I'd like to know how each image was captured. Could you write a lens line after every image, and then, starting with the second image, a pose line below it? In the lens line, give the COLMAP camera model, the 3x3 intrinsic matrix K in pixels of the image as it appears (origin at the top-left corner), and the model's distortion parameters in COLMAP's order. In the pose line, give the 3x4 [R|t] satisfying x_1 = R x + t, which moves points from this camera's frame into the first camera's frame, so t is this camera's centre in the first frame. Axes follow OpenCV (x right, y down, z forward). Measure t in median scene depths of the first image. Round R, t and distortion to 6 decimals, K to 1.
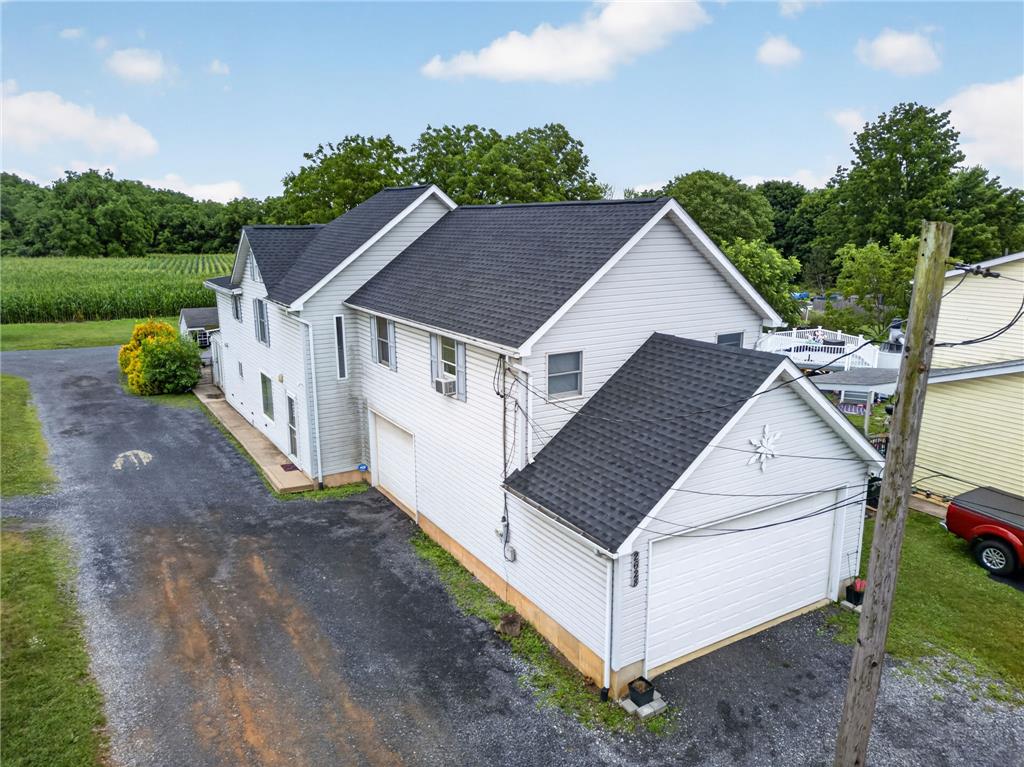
lens RADIAL K [[735.8, 0, 520.6], [0, 735.8, 383.9], [0, 0, 1]] dist [0.001799, 0.002133]
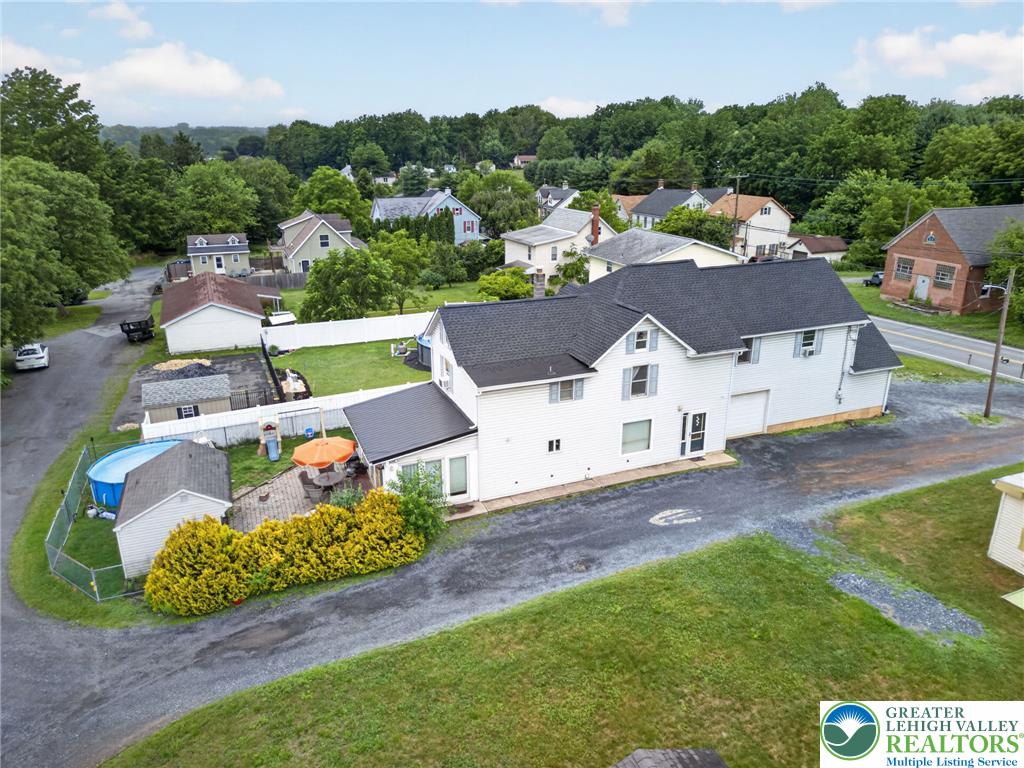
lens RADIAL K [[735.8, 0, 520.6], [0, 735.8, 384.4], [0, 0, 1]] dist [0.001799, 0.002133]
pose [[0.157633, -0.310984, 0.937252, -2.040329], [0.214717, 0.937204, 0.274856, -0.610462], [-0.963872, 0.157918, 0.214508, 1.190529]]
